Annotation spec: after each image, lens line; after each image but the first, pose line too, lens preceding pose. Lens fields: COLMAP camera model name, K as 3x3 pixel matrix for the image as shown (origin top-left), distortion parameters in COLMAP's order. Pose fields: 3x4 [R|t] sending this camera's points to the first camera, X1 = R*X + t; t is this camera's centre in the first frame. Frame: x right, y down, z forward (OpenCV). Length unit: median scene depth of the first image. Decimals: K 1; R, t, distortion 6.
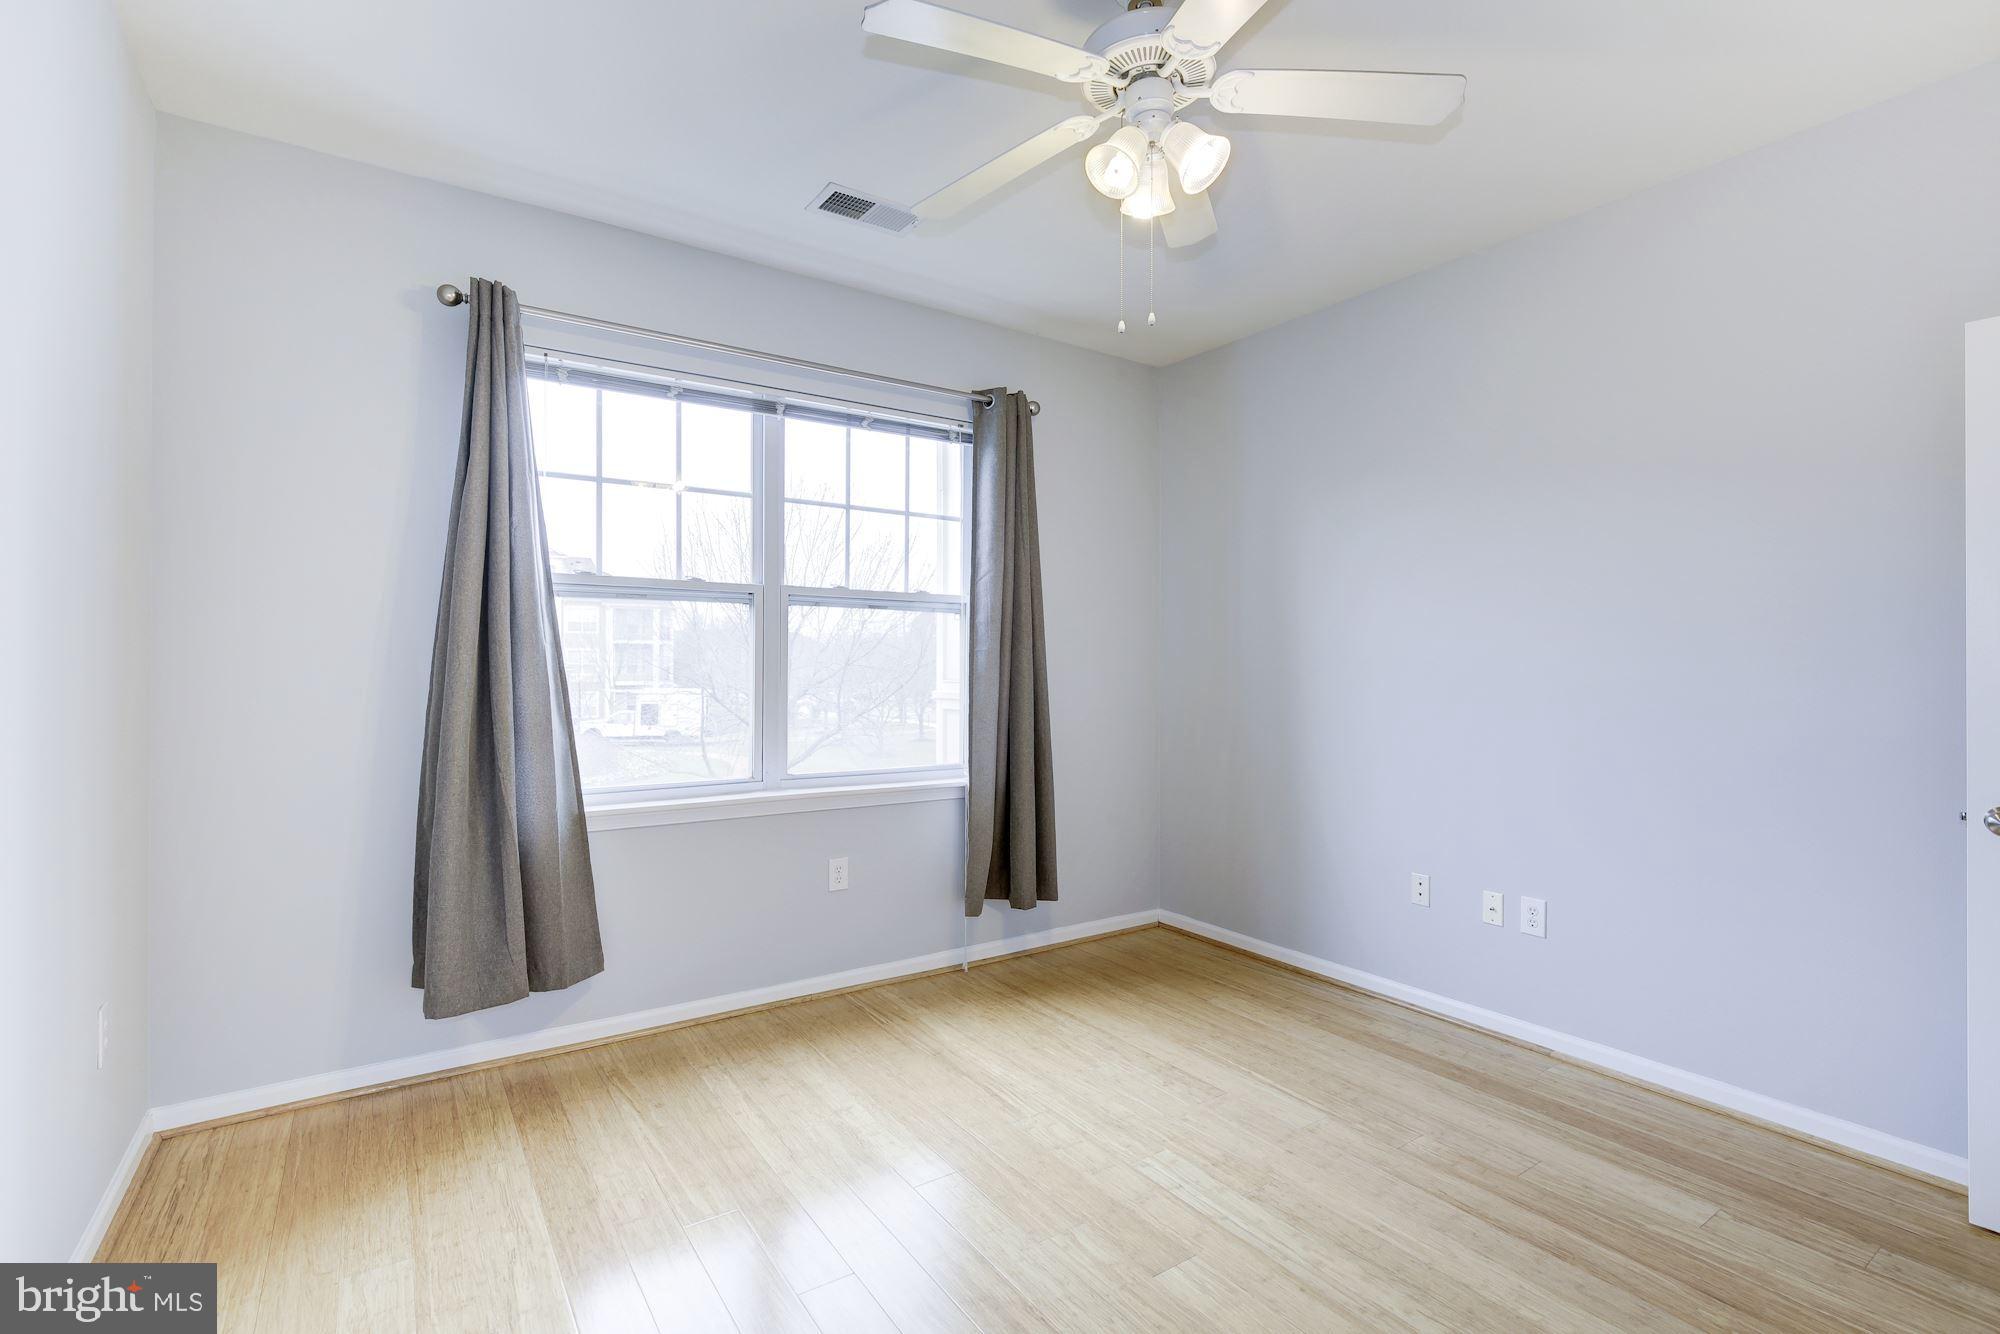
lens RADIAL K [[920.2, 0, 1005.6], [0, 920.2, 662.0], [0, 0, 1]] dist [-0.019078, 0.004014]
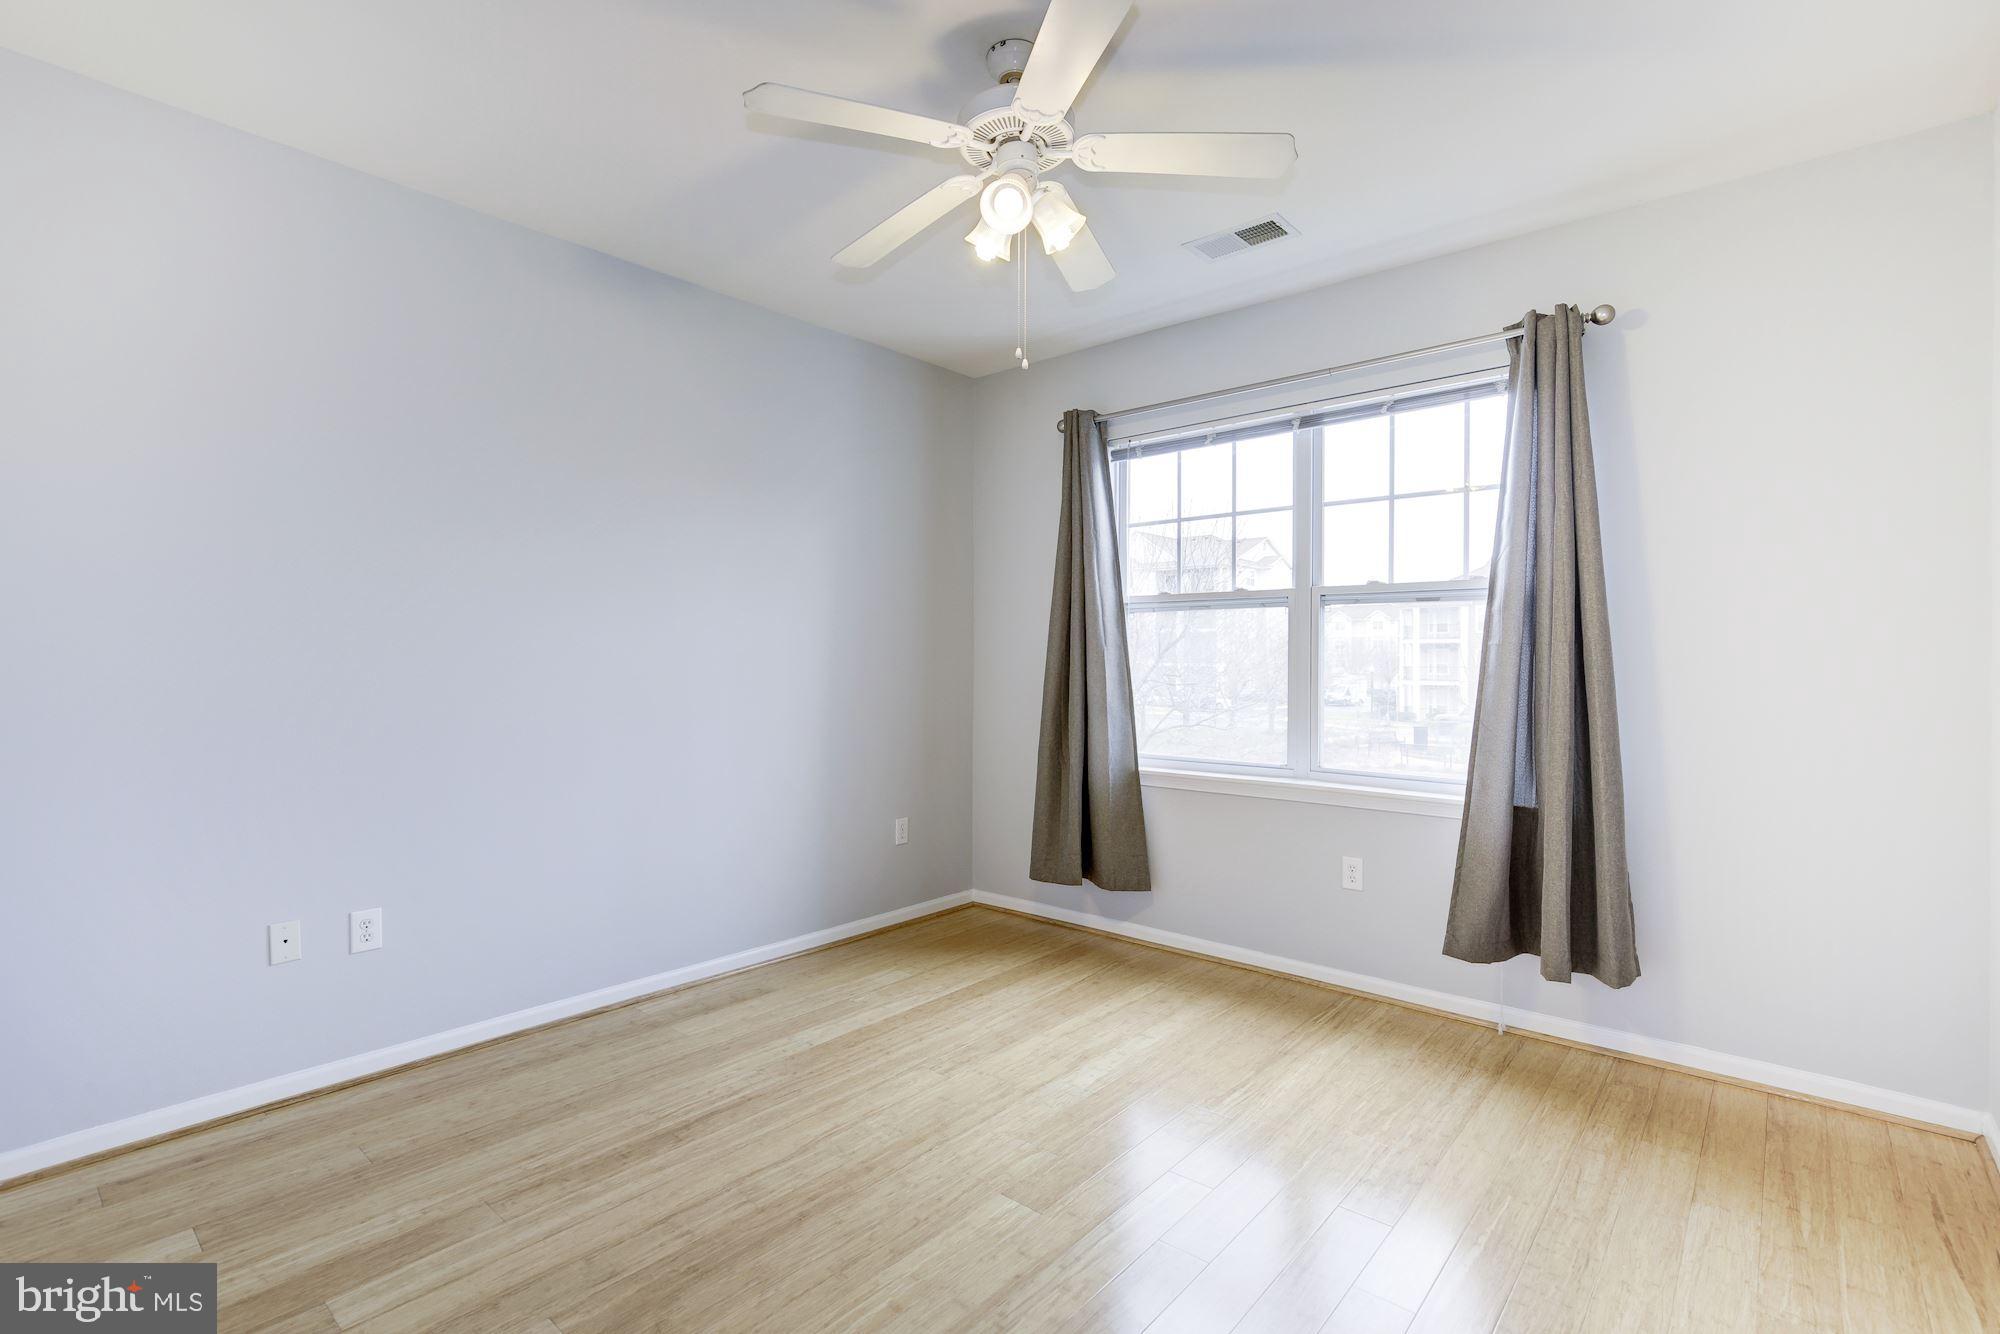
lens RADIAL K [[920.2, 0, 1004.4], [0, 920.2, 667.3], [0, 0, 1]] dist [-0.019078, 0.004014]
pose [[0.251253, -0.000905, -0.967921, 0.699148], [-0.003801, 0.999991, -0.001921, 0.011937], [0.967914, 0.004162, 0.251247, 0.396594]]
